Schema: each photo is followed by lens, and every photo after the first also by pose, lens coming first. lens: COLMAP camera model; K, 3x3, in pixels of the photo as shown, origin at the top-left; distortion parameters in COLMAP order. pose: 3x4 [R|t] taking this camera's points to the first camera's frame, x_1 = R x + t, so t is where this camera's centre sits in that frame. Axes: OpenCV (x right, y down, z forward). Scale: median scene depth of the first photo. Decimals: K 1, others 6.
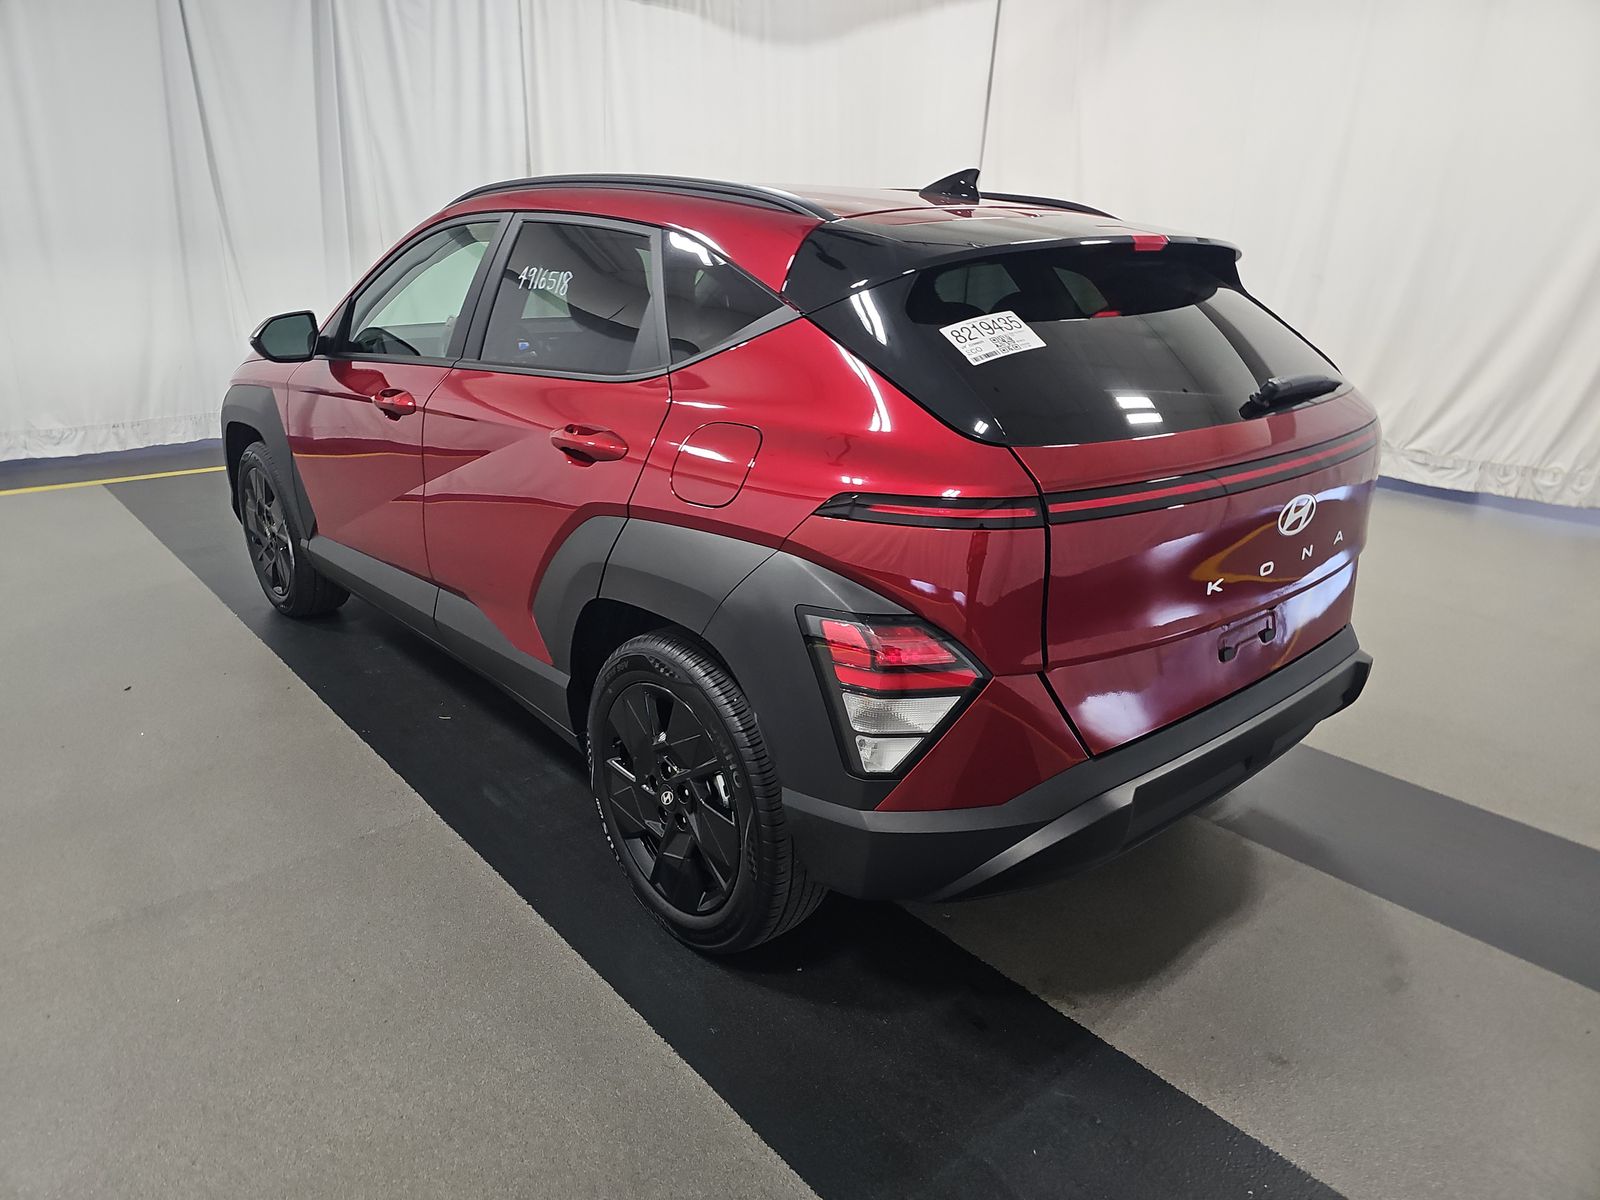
lens RADIAL K [[1079.9, 0, 796.9], [0, 1079.9, 596.3], [0, 0, 1]] dist [0.009180, -0.013447]
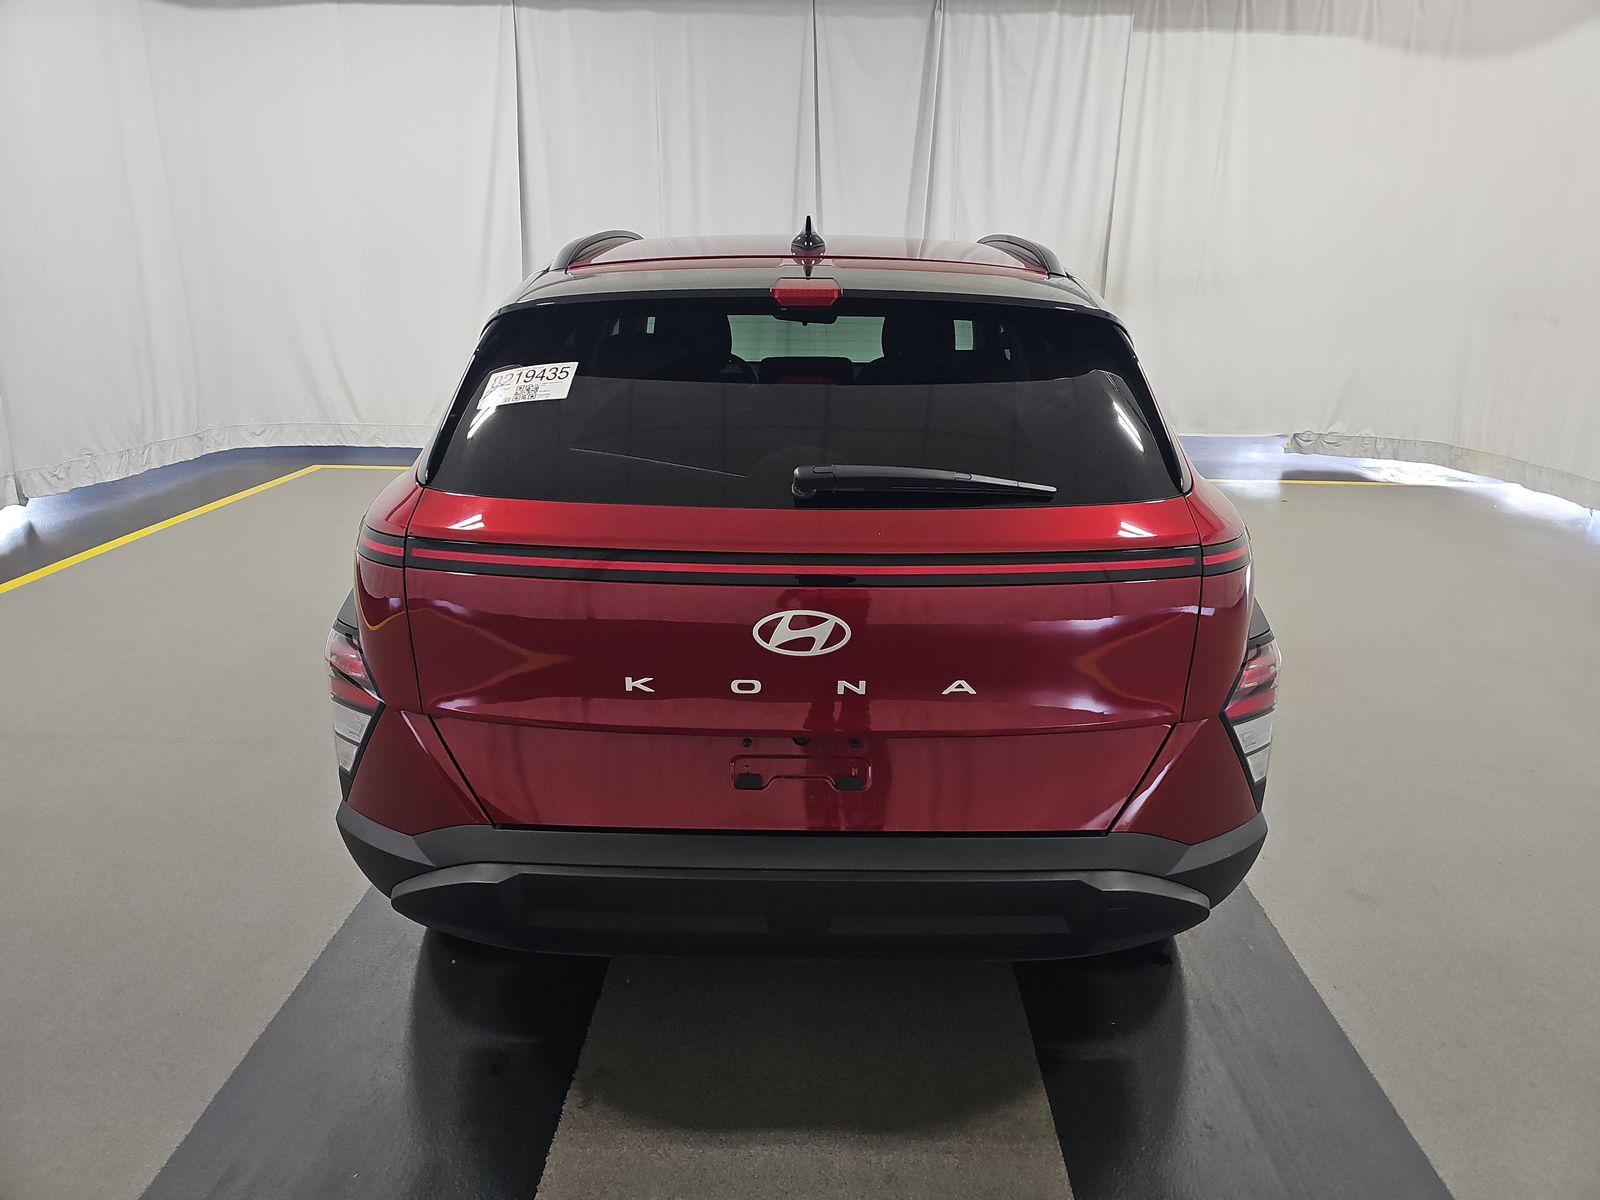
lens RADIAL K [[1079.9, 0, 798.8], [0, 1079.9, 594.0], [0, 0, 1]] dist [0.009180, -0.013447]
pose [[0.740368, 0.187831, -0.645426, 0.239057], [-0.214961, 0.975905, 0.037424, -0.032524], [0.636904, 0.111034, 0.762906, 0.095155]]
